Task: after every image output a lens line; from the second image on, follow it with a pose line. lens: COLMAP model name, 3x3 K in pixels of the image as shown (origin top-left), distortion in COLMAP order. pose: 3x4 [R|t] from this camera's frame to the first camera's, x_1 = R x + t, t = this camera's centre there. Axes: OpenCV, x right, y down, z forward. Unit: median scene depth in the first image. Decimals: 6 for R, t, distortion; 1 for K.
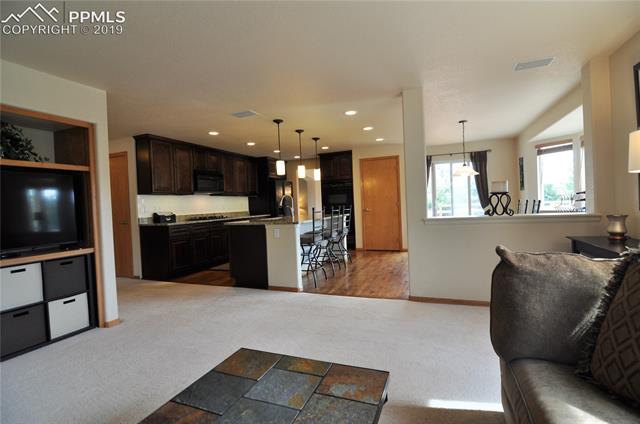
lens RADIAL K [[310.7, 0, 322.0], [0, 310.7, 210.6], [0, 0, 1]] dist [-0.021043, -0.000303]
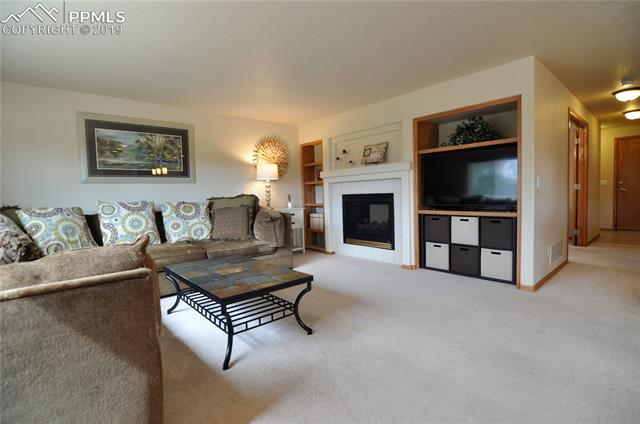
lens RADIAL K [[310.7, 0, 322.0], [0, 310.7, 210.6], [0, 0, 1]] dist [-0.021043, -0.000303]
pose [[-0.448708, 0.096226, -0.888483, 0.575381], [0.022497, 0.995087, 0.096410, -0.006612], [0.893395, 0.023272, -0.448668, 0.948490]]
